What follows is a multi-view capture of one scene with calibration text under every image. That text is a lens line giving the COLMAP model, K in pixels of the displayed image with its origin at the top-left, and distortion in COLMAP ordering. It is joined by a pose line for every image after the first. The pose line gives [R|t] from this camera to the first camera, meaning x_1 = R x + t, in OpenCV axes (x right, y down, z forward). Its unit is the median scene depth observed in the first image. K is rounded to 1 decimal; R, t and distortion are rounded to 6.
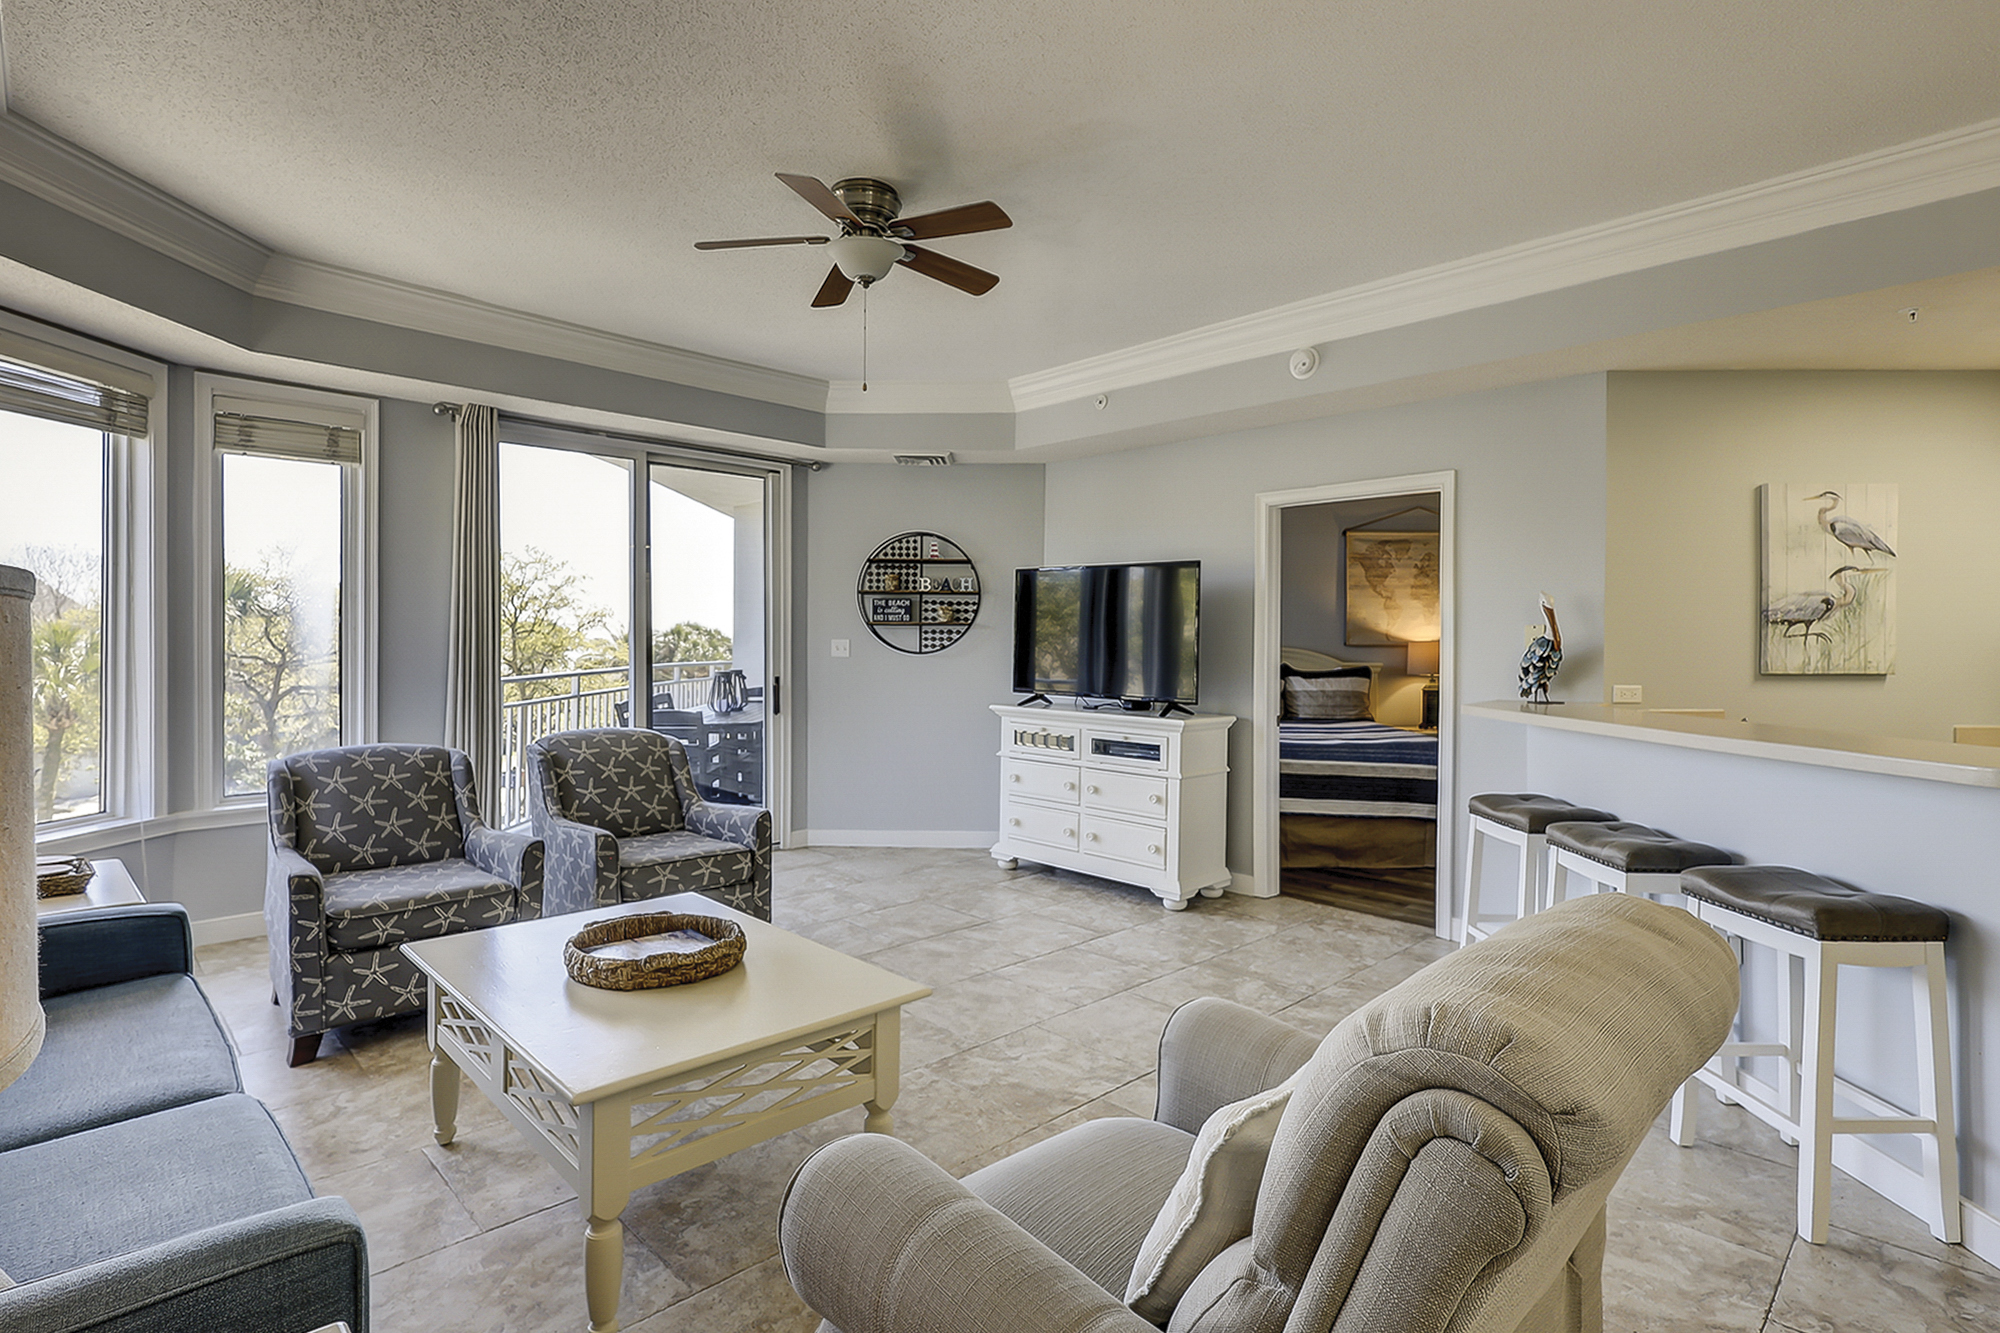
lens RADIAL K [[971.7, 0, 996.4], [0, 971.7, 645.9], [0, 0, 1]] dist [-0.001735, -0.001374]
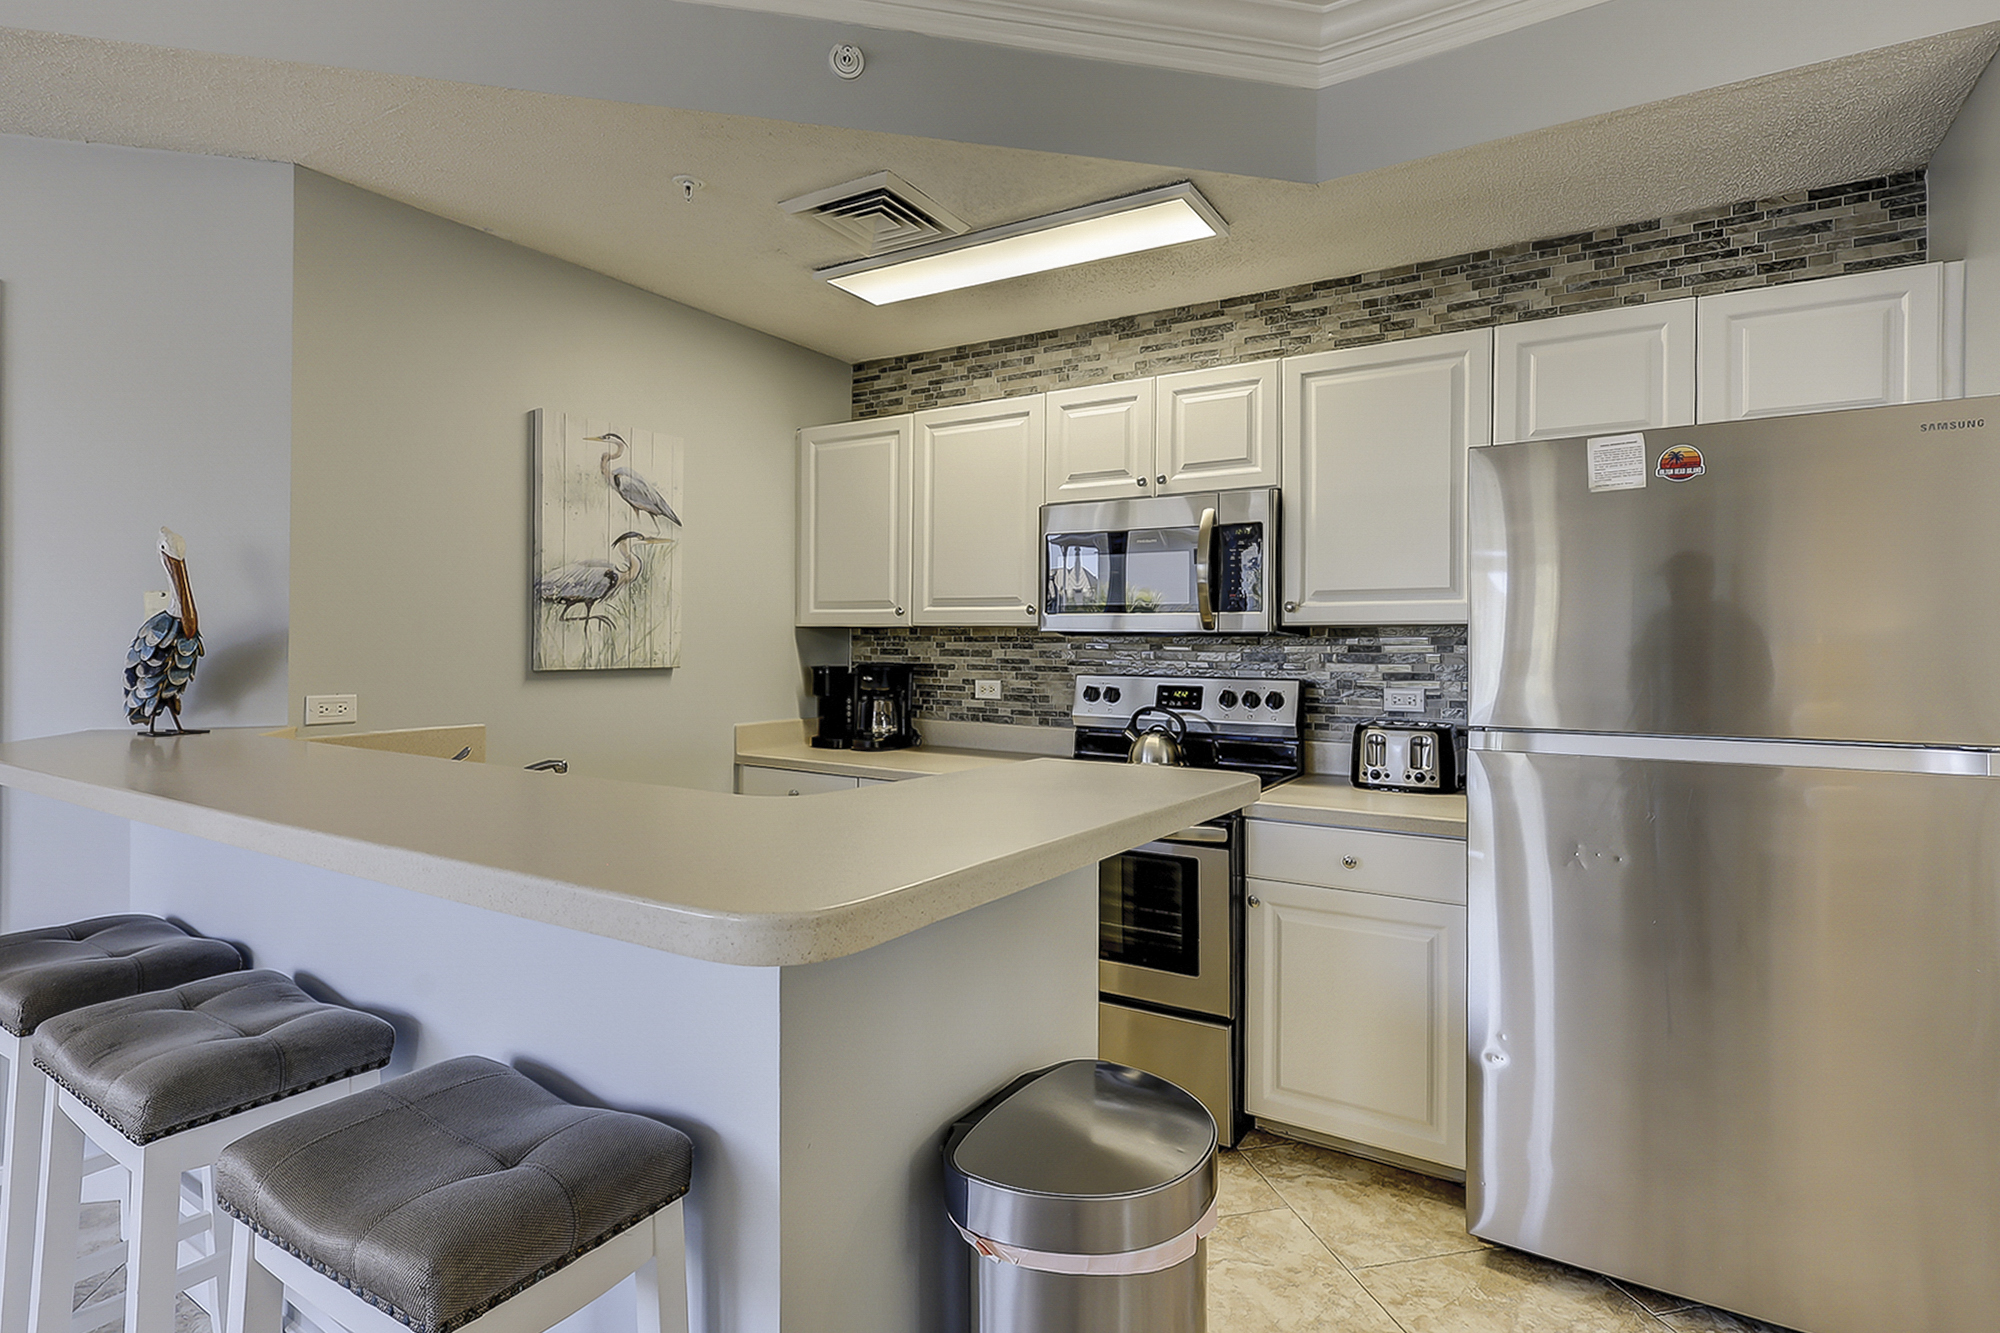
lens RADIAL K [[1003.9, 0, 990.2], [0, 1003.9, 661.5], [0, 0, 1]] dist [-0.001421, -0.000460]
pose [[0.530413, -0.014916, 0.847608, 0.337061], [0.000594, 0.999851, 0.017223, 0.009028], [-0.847739, -0.008632, 0.530343, 0.318142]]
